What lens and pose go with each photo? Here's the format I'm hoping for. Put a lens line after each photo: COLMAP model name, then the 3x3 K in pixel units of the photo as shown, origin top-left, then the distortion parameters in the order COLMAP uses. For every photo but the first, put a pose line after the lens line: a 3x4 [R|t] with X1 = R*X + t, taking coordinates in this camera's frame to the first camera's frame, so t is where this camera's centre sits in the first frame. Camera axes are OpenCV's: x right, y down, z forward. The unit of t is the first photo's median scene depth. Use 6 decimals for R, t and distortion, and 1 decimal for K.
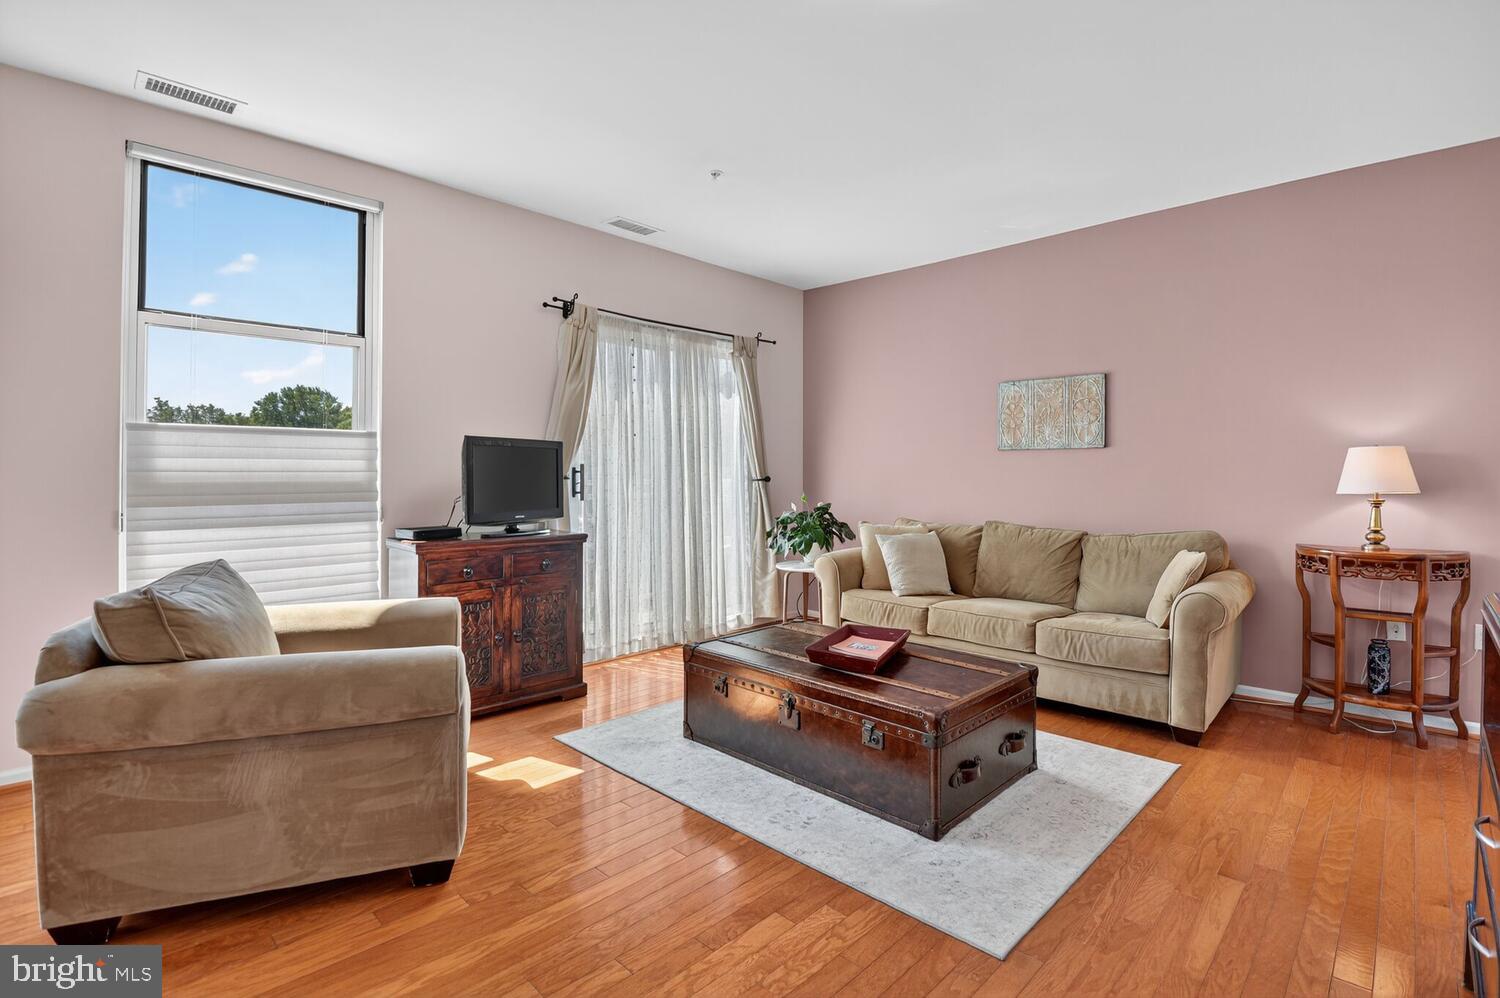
lens RADIAL K [[699.1, 0, 762.6], [0, 699.1, 490.1], [0, 0, 1]] dist [-0.025236, -0.007231]
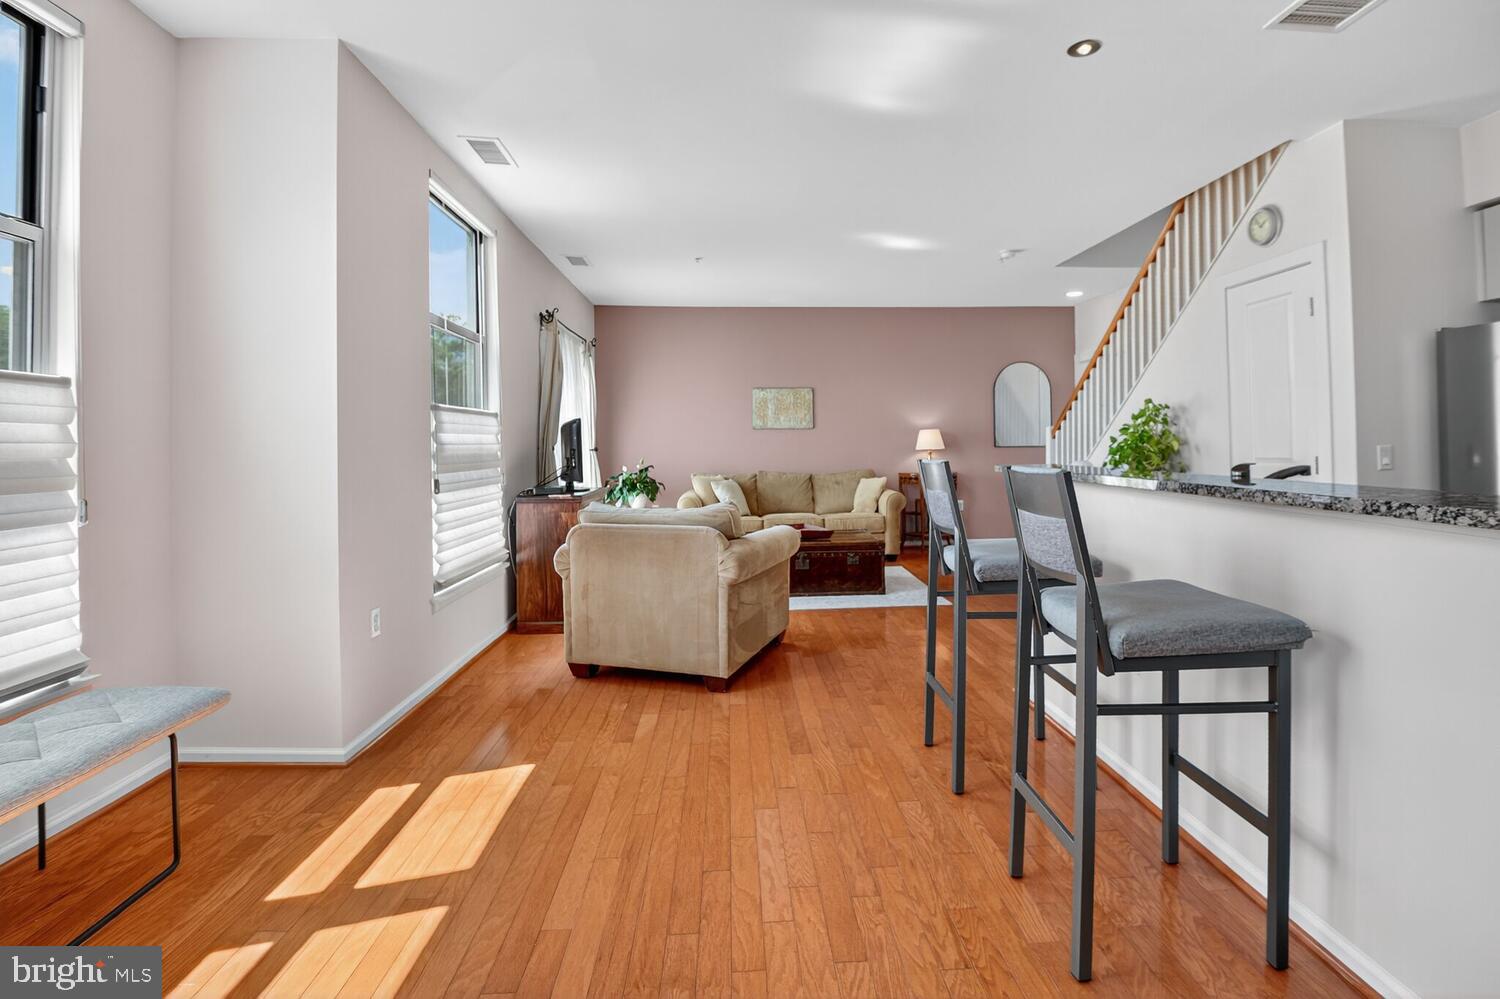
lens RADIAL K [[699.1, 0, 772.5], [0, 699.1, 439.0], [0, 0, 1]] dist [-0.025236, -0.007231]
pose [[0.670867, -0.004319, 0.741565, -1.034335], [0.027774, 0.999428, -0.019305, 0.001345], [-0.741057, 0.033547, 0.670603, -0.188179]]
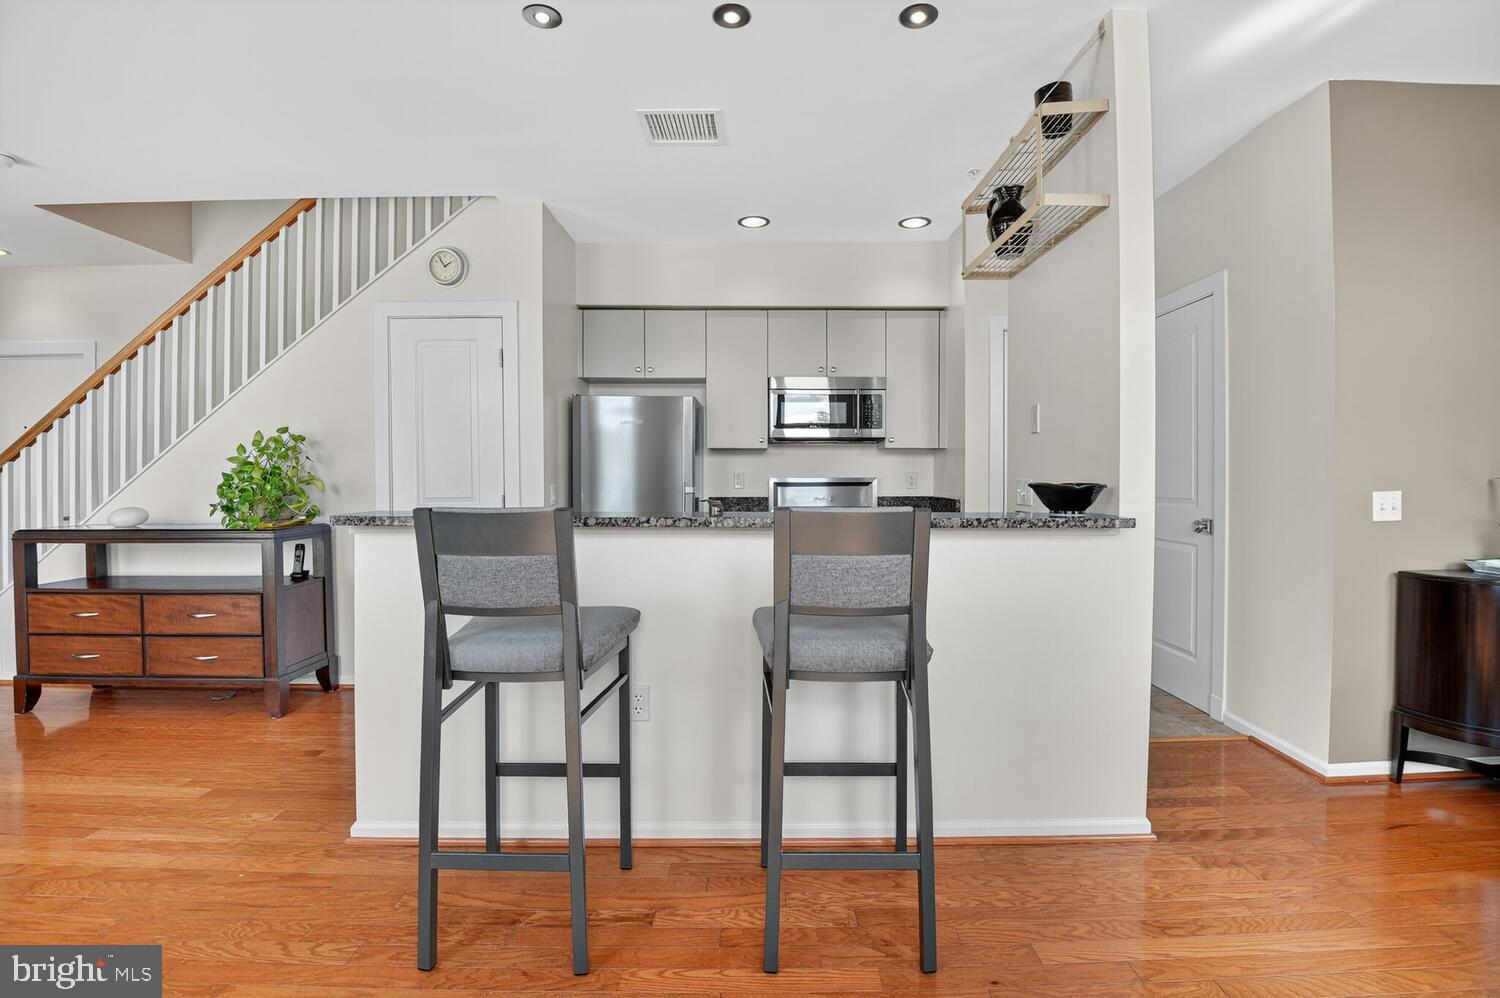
lens RADIAL K [[699.1, 0, 764.4], [0, 699.1, 479.8], [0, 0, 1]] dist [-0.025236, -0.007231]
pose [[-0.707611, -0.004277, 0.706590, -0.857694], [0.012338, 0.999754, 0.018407, -0.009469], [-0.706495, 0.021743, -0.707384, 0.326858]]
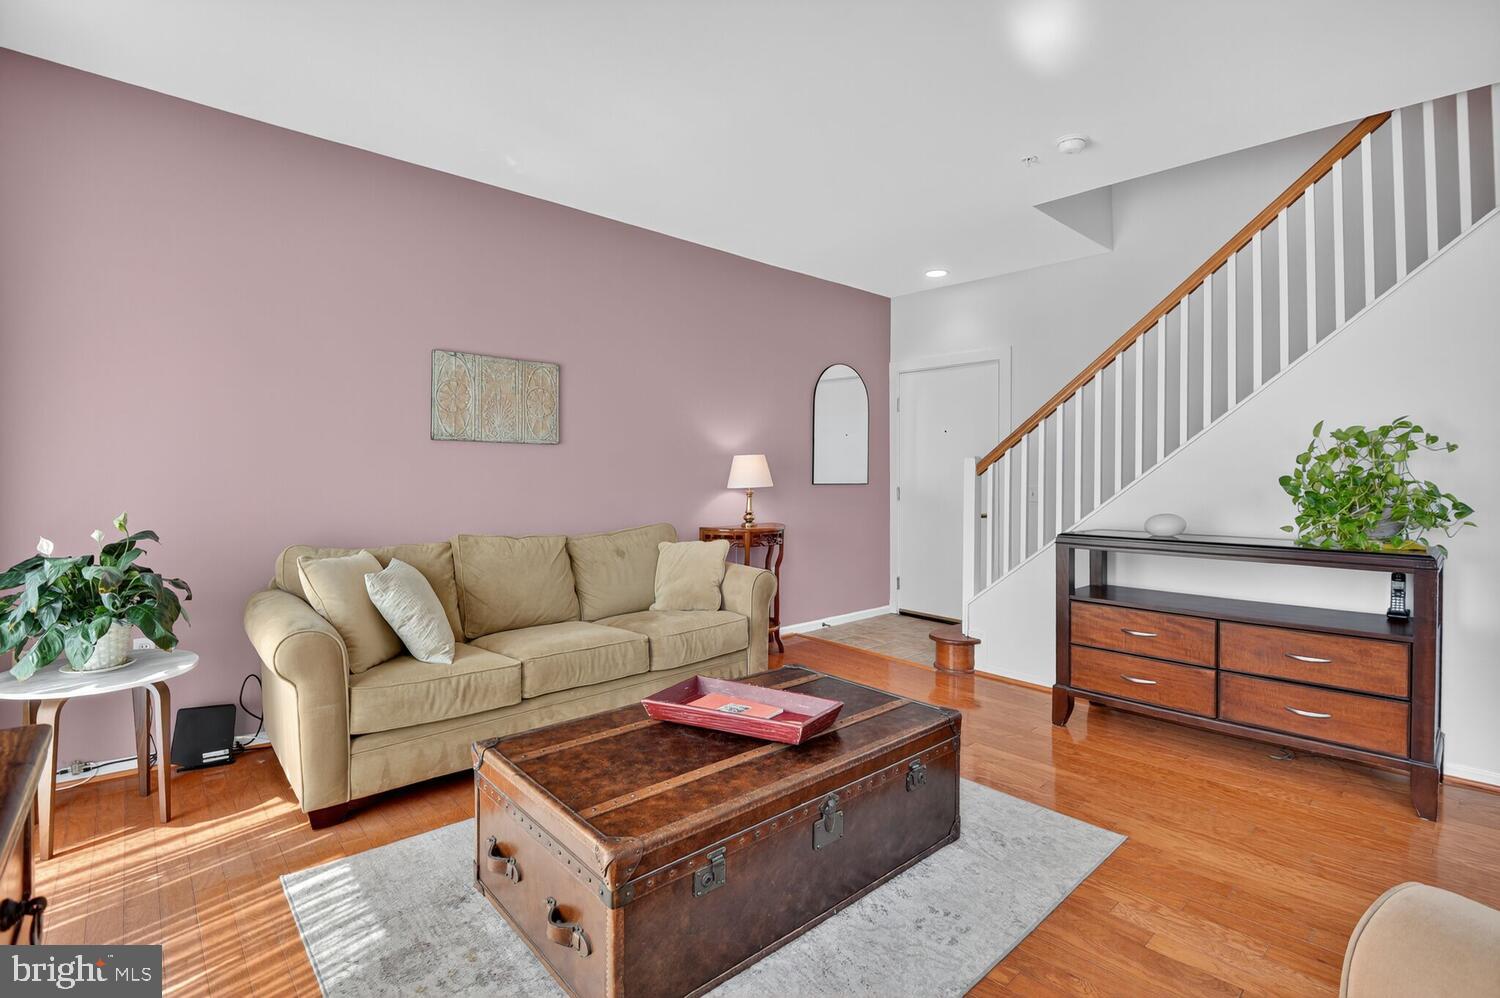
lens RADIAL K [[699.1, 0, 772.8], [0, 699.1, 462.6], [0, 0, 1]] dist [-0.025236, -0.007231]
pose [[0.052161, 0.012538, 0.998560, -0.457751], [0.011576, 0.999846, -0.013159, -0.021836], [-0.998572, 0.012245, 0.052008, 0.704118]]
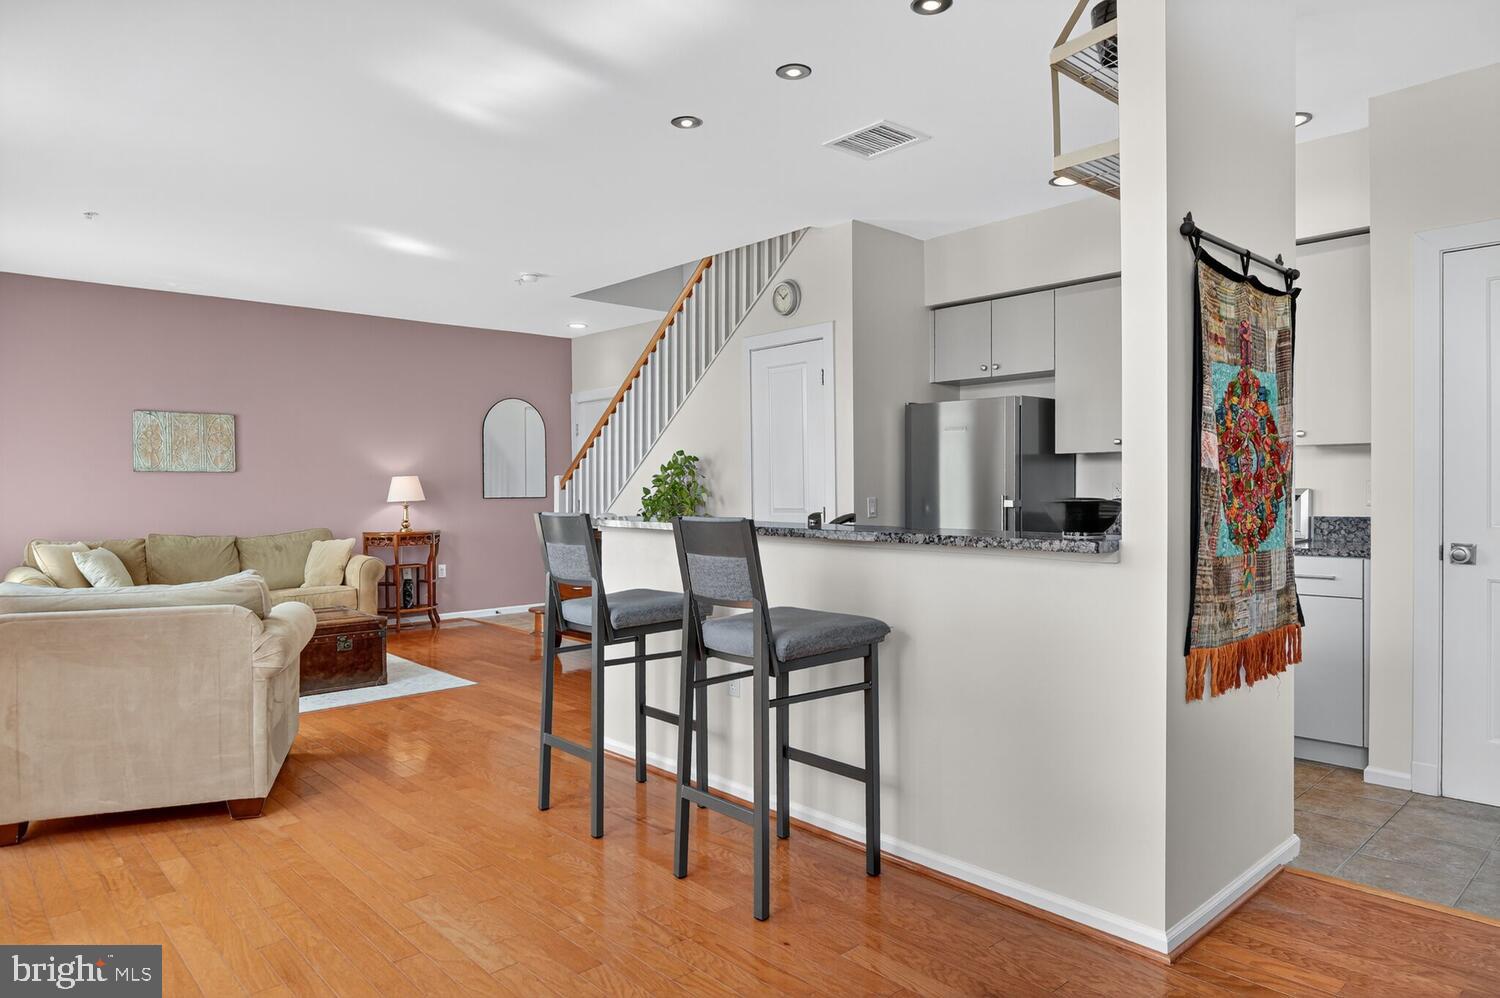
lens RADIAL K [[927.8, 0, 769.4], [0, 927.8, 498.3], [0, 0, 1]] dist [0.000844, -0.007470]
pose [[0.042992, -0.013901, 0.998979, -1.297111], [0.026850, 0.999558, 0.012753, -0.006952], [-0.998715, 0.026274, 0.043346, -0.091016]]
